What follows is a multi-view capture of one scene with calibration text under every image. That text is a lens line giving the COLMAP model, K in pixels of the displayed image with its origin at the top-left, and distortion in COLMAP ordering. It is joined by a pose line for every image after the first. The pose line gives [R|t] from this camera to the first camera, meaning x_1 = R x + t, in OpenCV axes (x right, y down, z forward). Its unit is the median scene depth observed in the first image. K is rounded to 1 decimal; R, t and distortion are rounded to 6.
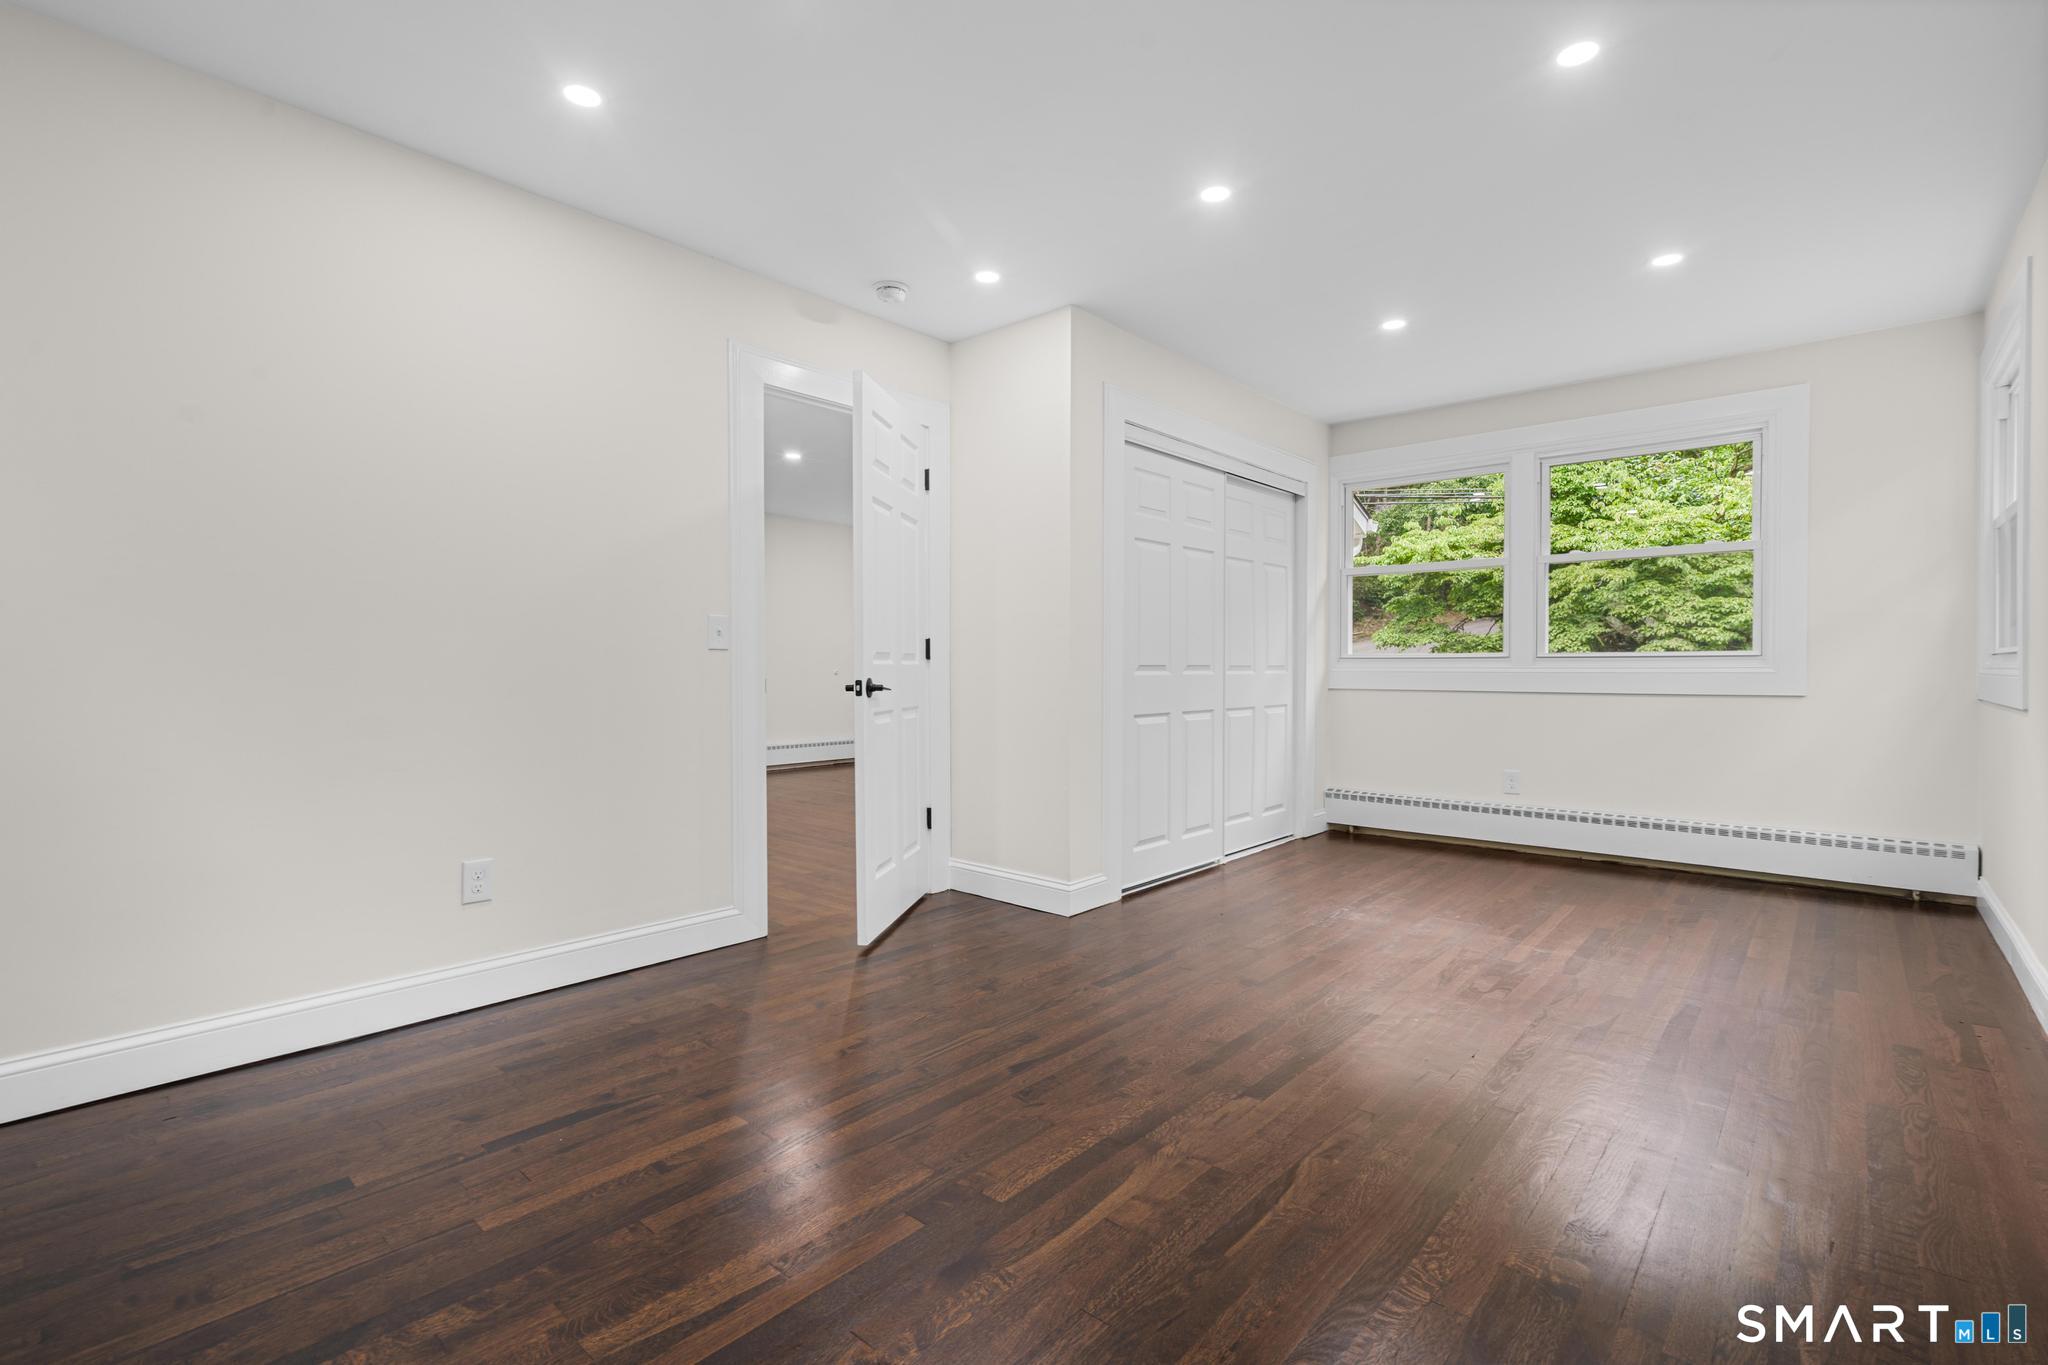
lens RADIAL K [[918.3, 0, 1024.0], [0, 918.3, 682.5], [0, 0, 1]] dist [-0.001630, 0.000404]
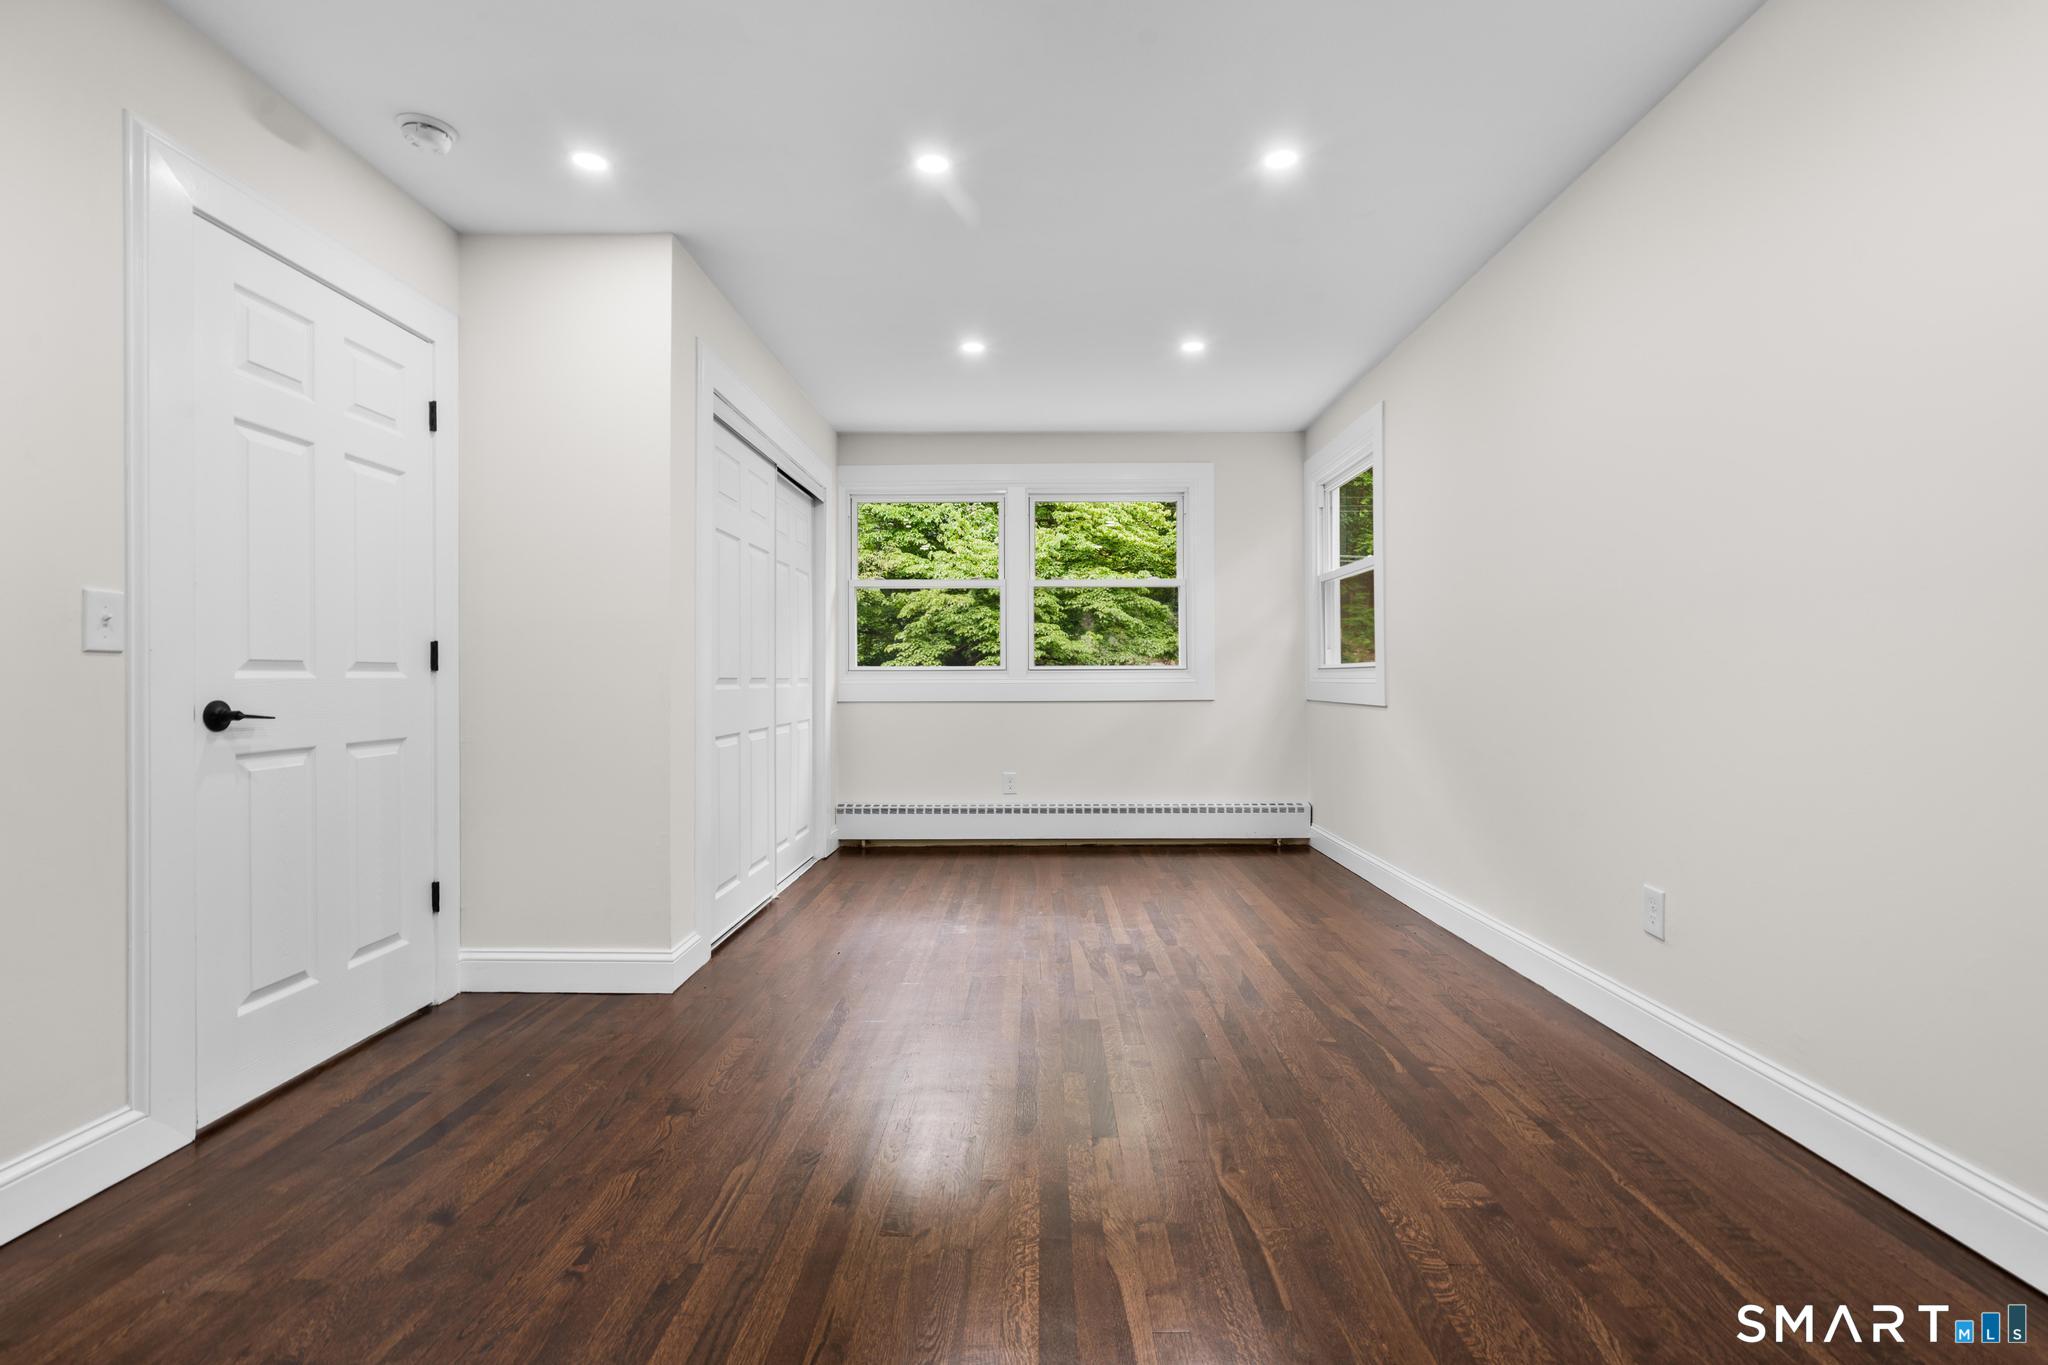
lens RADIAL K [[932.0, 0, 1011.9], [0, 932.0, 678.0], [0, 0, 1]] dist [-0.000641, 0.001066]
pose [[0.760525, -0.003449, 0.649299, -0.195468], [0.016032, 0.999781, -0.013468, -0.002790], [-0.649111, 0.020653, 0.760414, 0.145050]]
